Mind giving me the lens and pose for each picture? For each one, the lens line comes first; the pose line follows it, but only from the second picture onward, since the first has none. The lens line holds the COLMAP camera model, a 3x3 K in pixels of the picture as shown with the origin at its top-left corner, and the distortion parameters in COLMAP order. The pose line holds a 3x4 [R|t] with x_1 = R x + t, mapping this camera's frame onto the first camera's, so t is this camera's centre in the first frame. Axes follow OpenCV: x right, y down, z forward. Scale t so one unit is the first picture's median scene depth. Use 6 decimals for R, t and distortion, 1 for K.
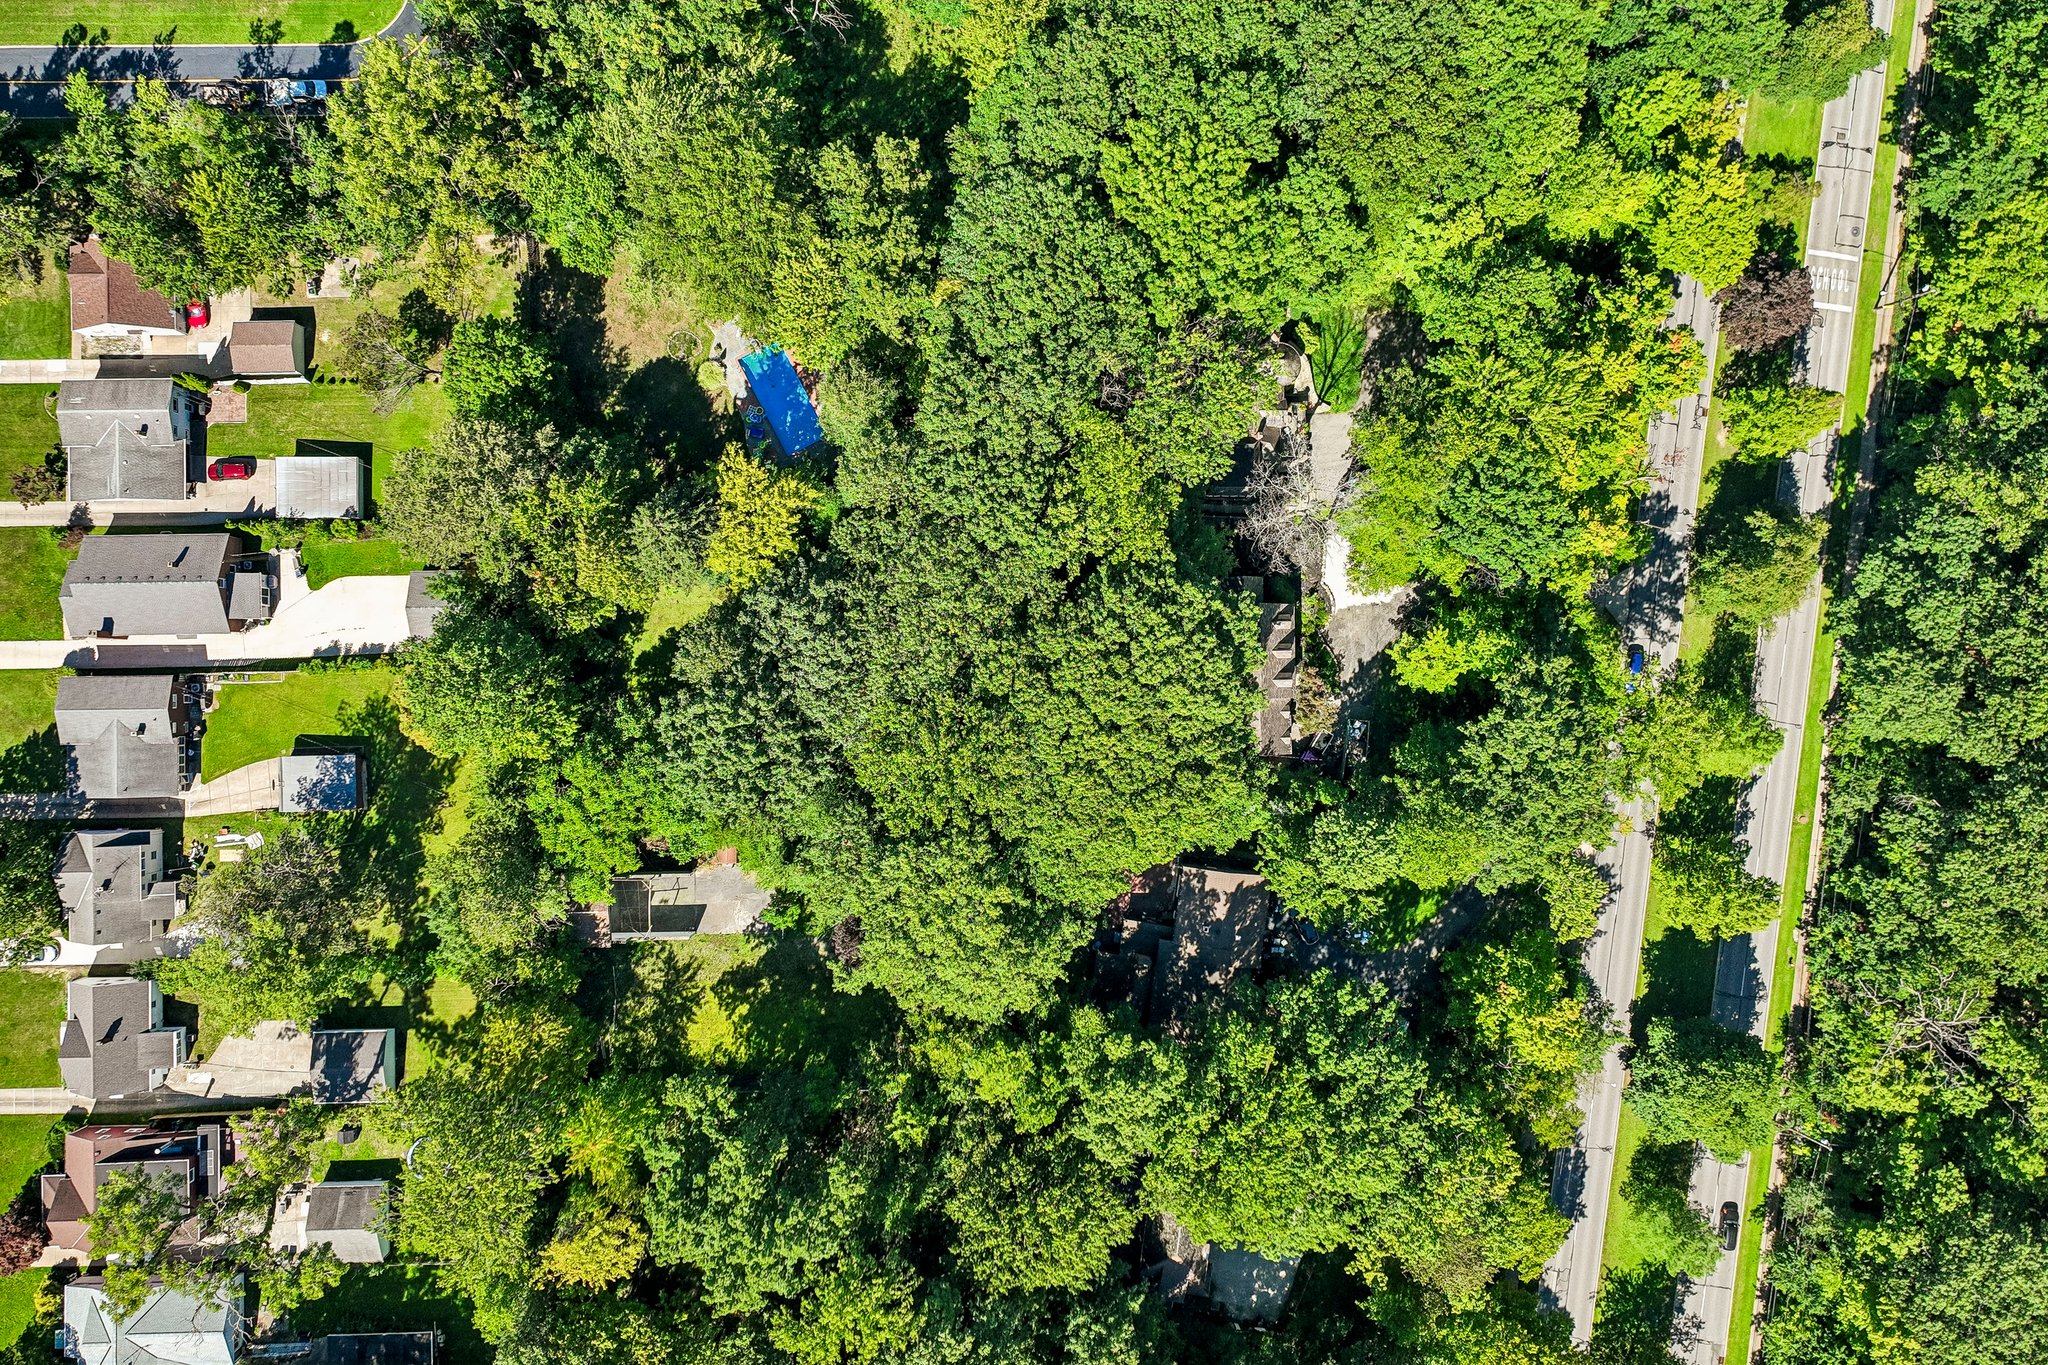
lens RADIAL K [[1476.0, 0, 1029.5], [0, 1476.0, 677.6], [0, 0, 1]] dist [-0.003593, -0.003839]
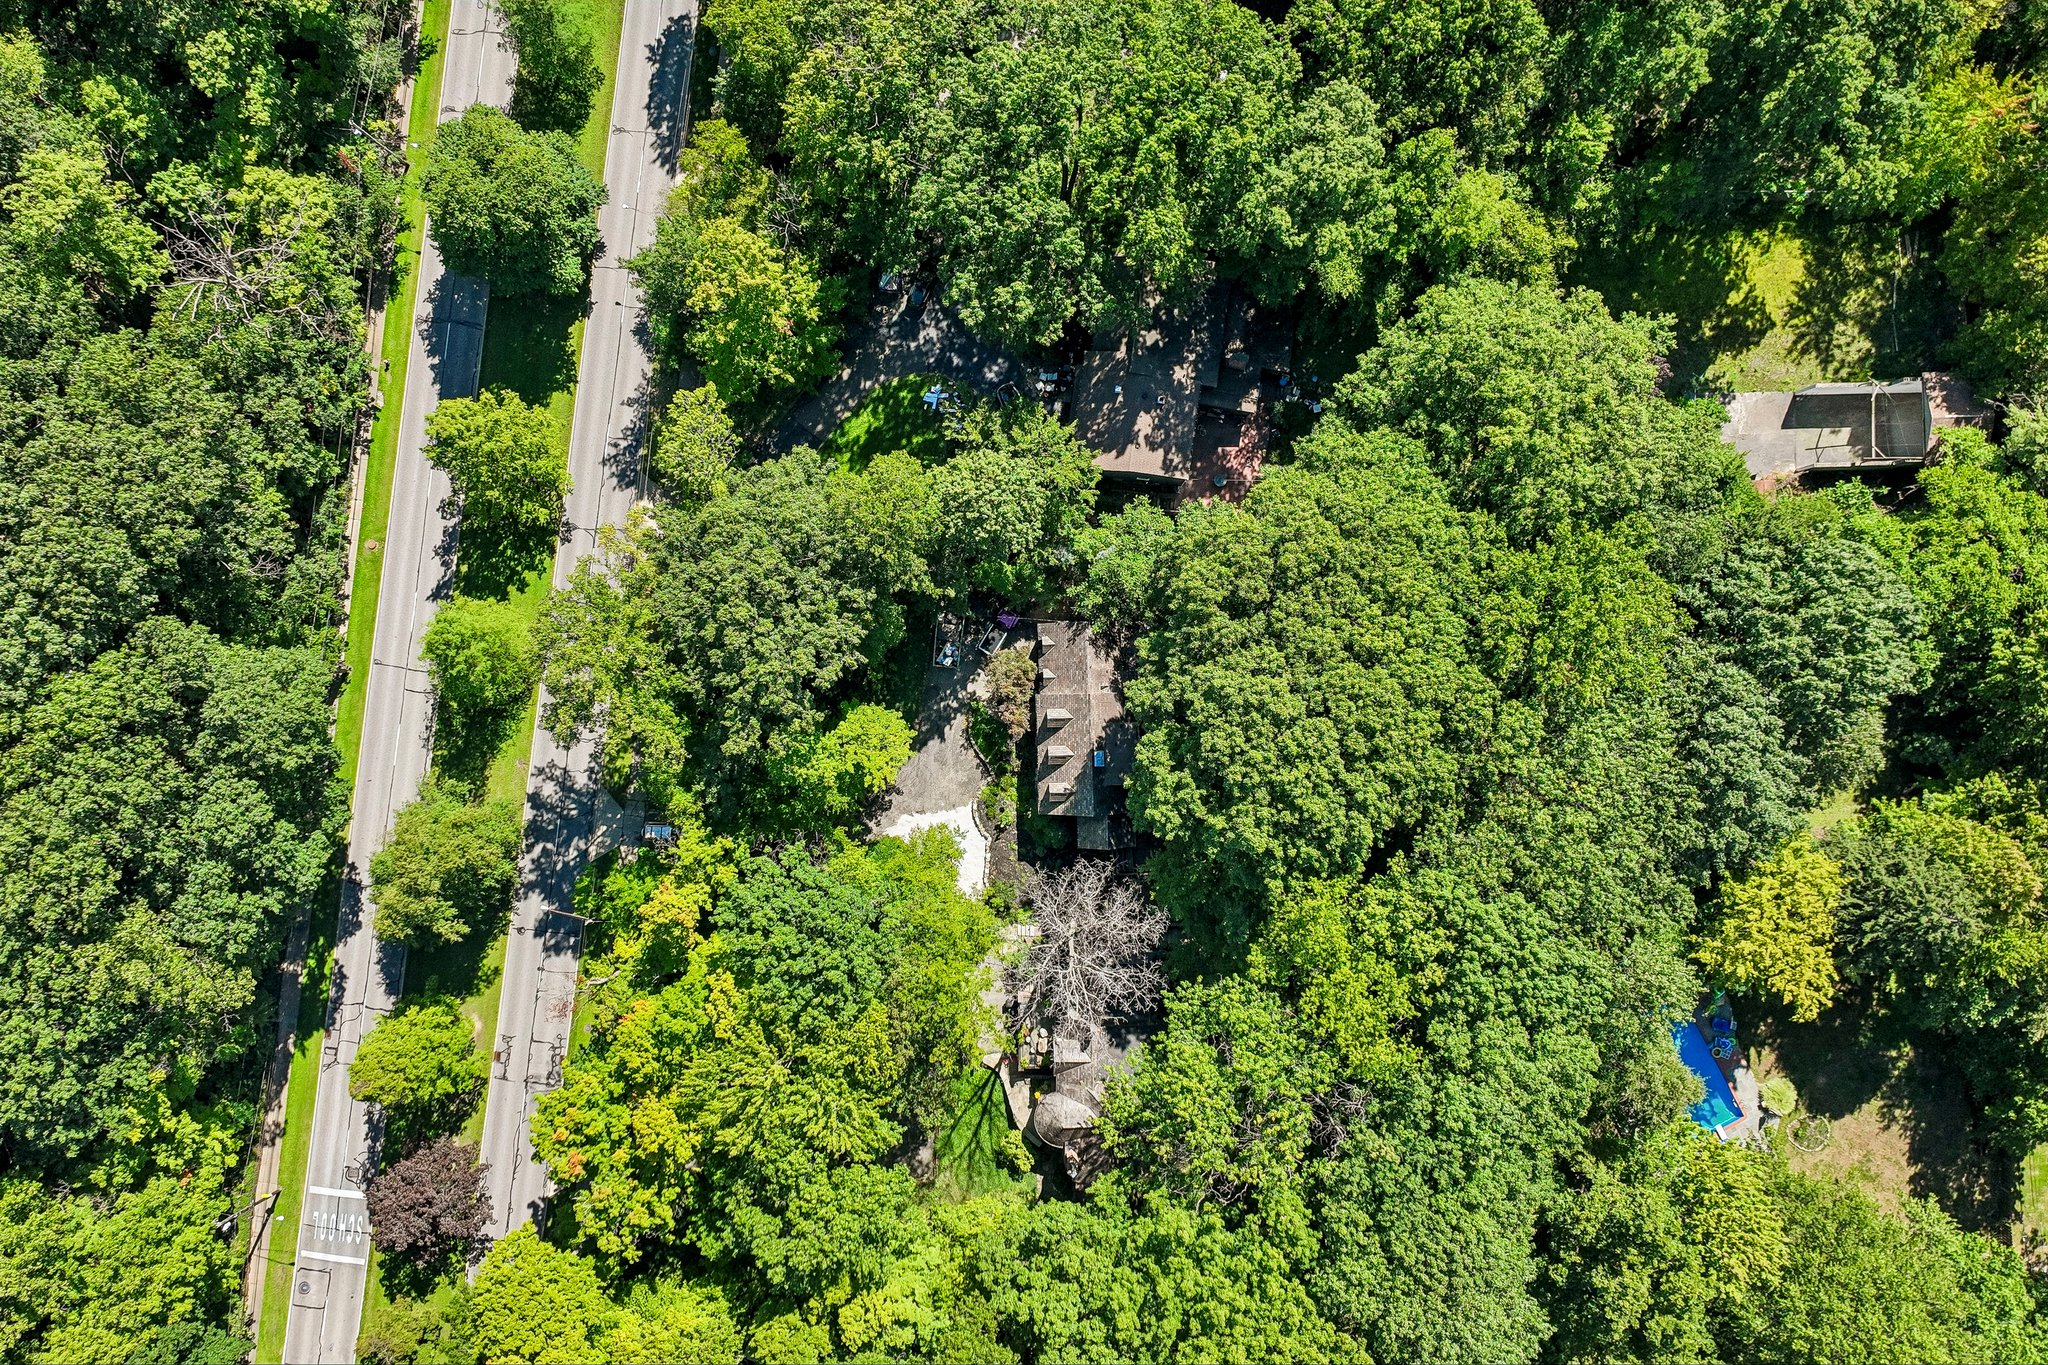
lens RADIAL K [[1505.6, 0, 1022.6], [0, 1505.6, 681.3], [0, 0, 1]] dist [0.002460, -0.005692]
pose [[-0.999808, 0.007132, -0.018272, 0.209368], [-0.007296, -0.999933, 0.008932, 0.014308], [-0.018208, 0.009063, 0.999793, 0.202257]]
